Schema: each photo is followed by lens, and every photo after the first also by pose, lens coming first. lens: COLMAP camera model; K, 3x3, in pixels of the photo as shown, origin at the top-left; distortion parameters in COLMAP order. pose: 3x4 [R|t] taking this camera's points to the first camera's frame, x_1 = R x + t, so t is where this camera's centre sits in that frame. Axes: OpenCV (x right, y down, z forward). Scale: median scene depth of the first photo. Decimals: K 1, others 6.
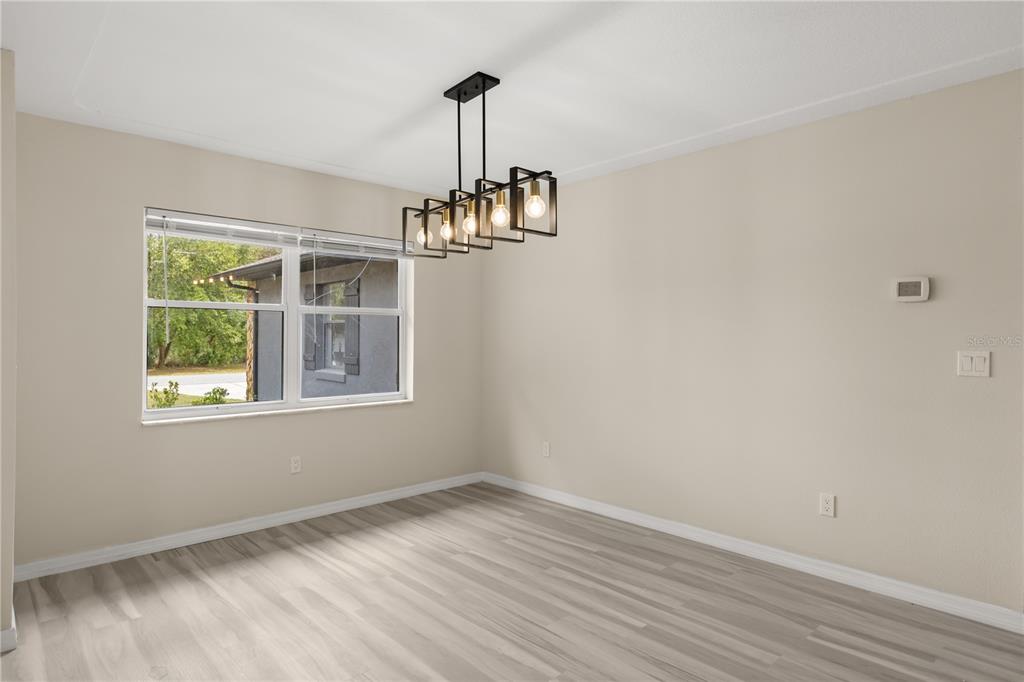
lens RADIAL K [[582.8, 0, 511.8], [0, 582.8, 333.5], [0, 0, 1]] dist [-0.003240, 0.001847]
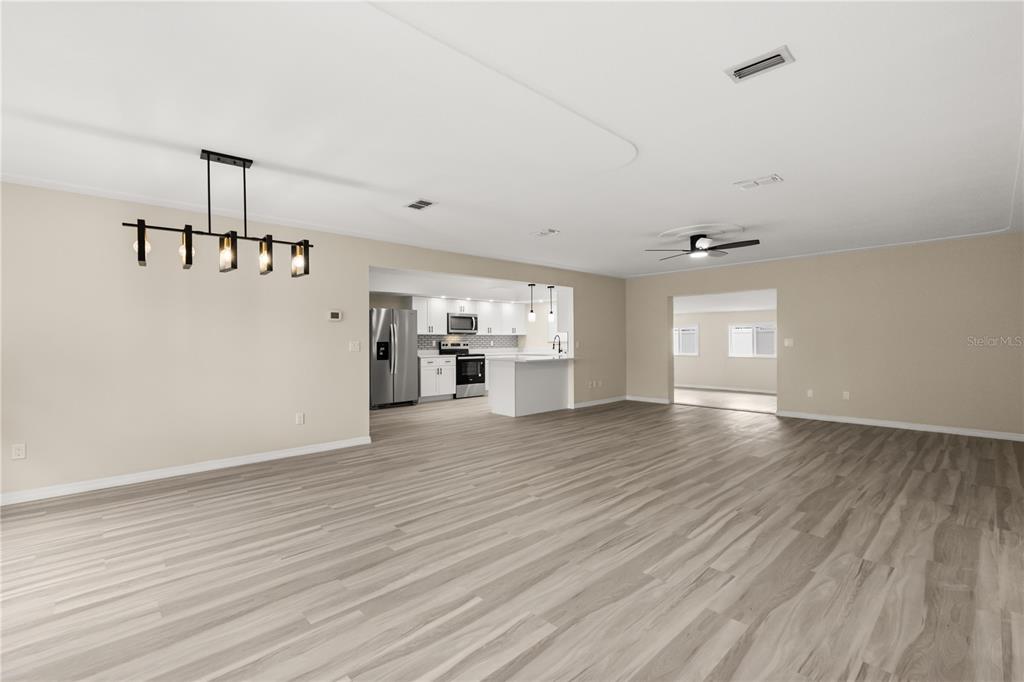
lens RADIAL K [[454.3, 0, 507.8], [0, 454.3, 343.2], [0, 0, 1]] dist [-0.002611, 0.001323]
pose [[0.001977, -0.009683, 0.999951, -0.960953], [-0.000441, 0.999953, 0.009684, 0.014337], [-0.999998, -0.000460, 0.001973, 0.253128]]
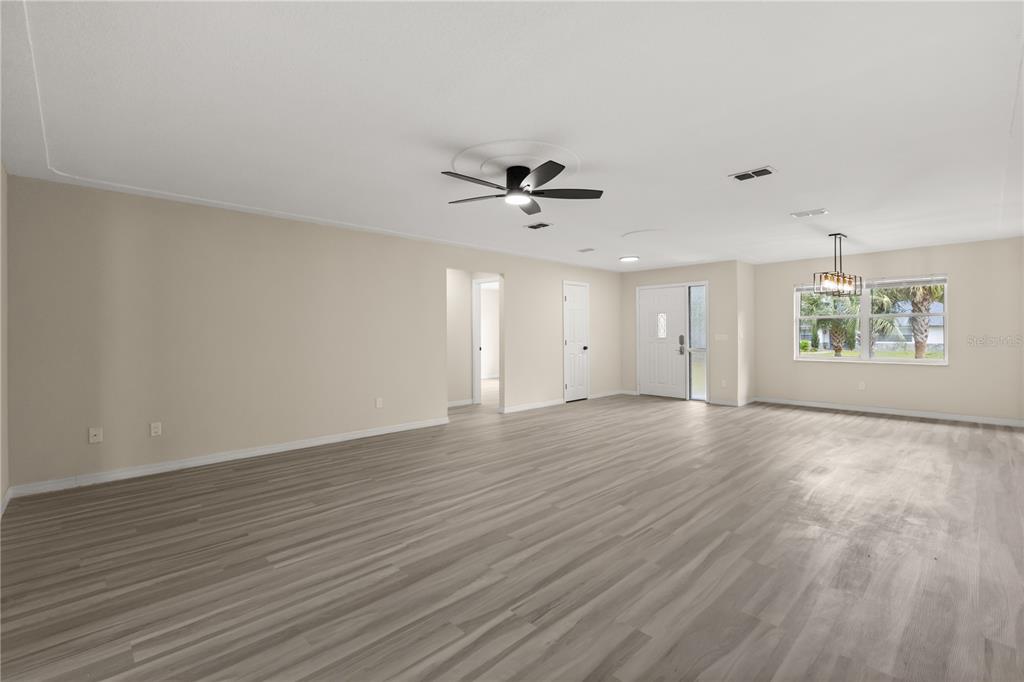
lens RADIAL K [[454.3, 0, 514.4], [0, 454.3, 335.2], [0, 0, 1]] dist [-0.002611, 0.001323]
pose [[0.021160, -0.003762, -0.999769, 1.619625], [0.010809, 0.999935, -0.003534, 0.025987], [0.999718, -0.010731, 0.021200, -0.439874]]
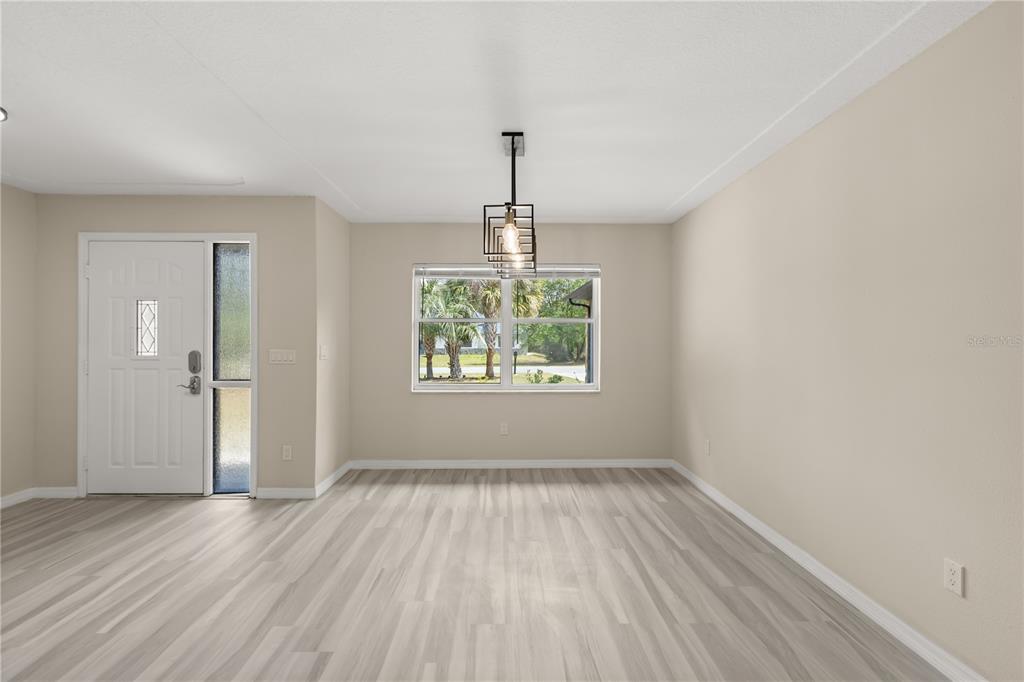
lens RADIAL K [[454.3, 0, 508.3], [0, 454.3, 336.0], [0, 0, 1]] dist [-0.002611, 0.001323]
pose [[0.739675, -0.008769, -0.672907, 0.477310], [0.007496, 0.999960, -0.004791, 0.001400], [0.672922, -0.001501, 0.739712, 0.214105]]
